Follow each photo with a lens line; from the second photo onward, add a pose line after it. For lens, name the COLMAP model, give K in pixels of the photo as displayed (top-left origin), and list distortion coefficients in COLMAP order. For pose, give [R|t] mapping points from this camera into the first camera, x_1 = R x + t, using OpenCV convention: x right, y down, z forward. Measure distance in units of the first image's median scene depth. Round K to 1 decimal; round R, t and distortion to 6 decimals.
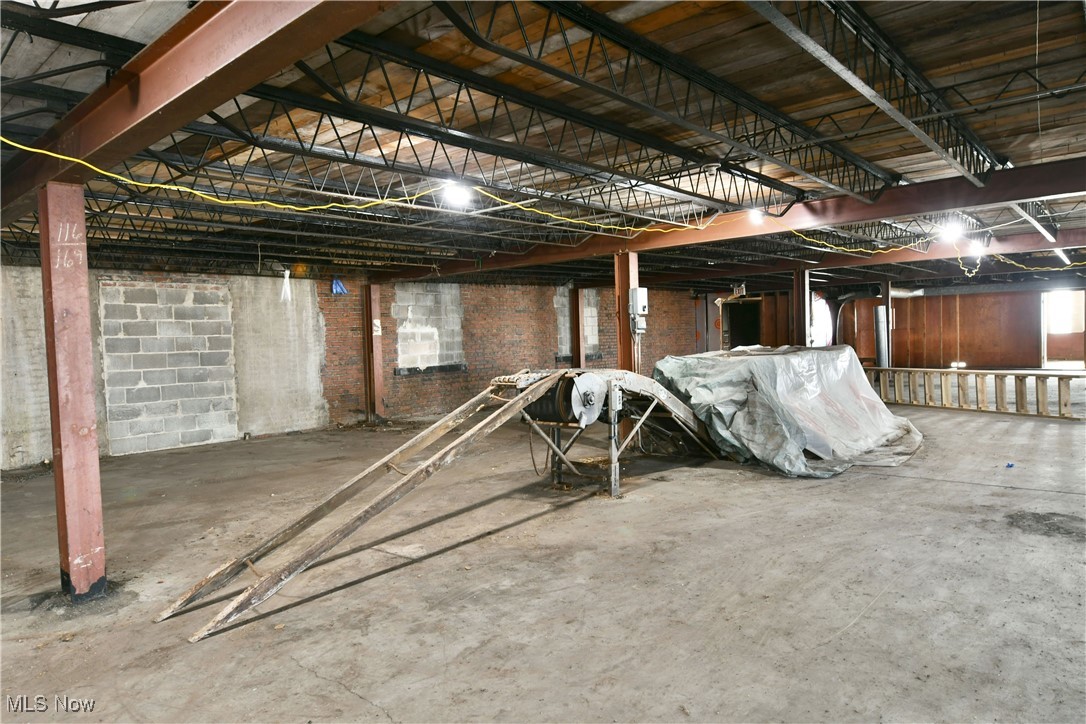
lens RADIAL K [[684.3, 0, 521.3], [0, 684.3, 363.8], [0, 0, 1]] dist [-0.000610, 0.000177]
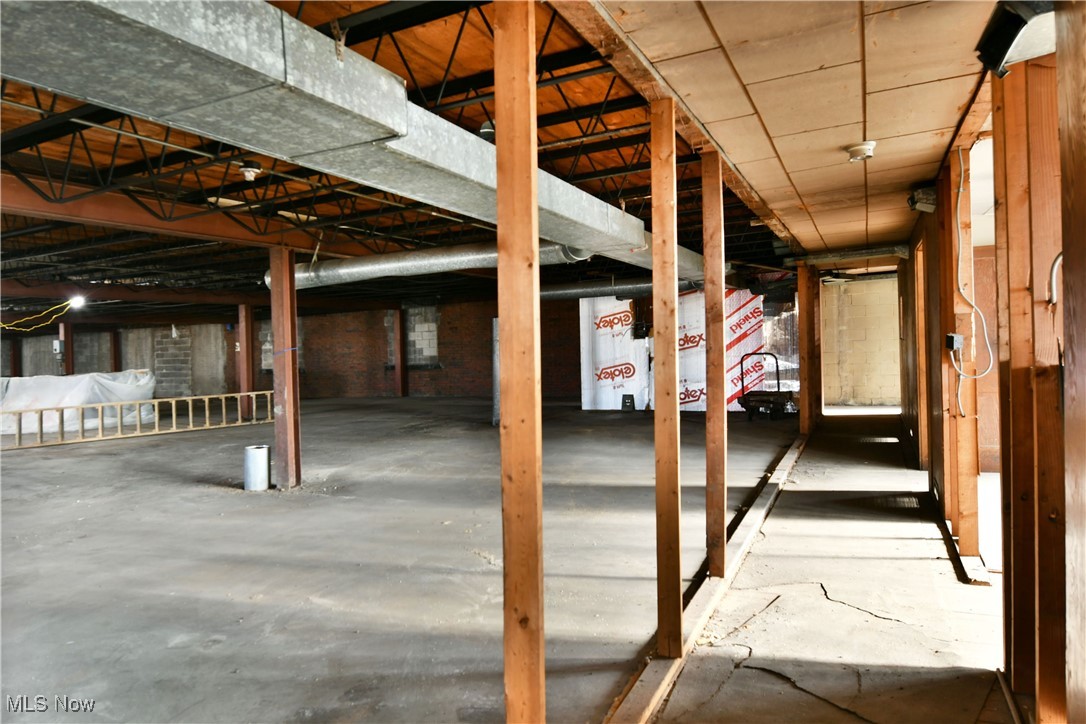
lens RADIAL K [[682.7, 0, 543.6], [0, 682.7, 352.7], [0, 0, 1]] dist [-0.014062, -0.003829]
pose [[0.304859, 0.030665, -0.951904, 1.789244], [-0.011273, 0.999528, 0.028589, -0.098656], [0.952331, 0.002015, 0.305061, 1.218171]]
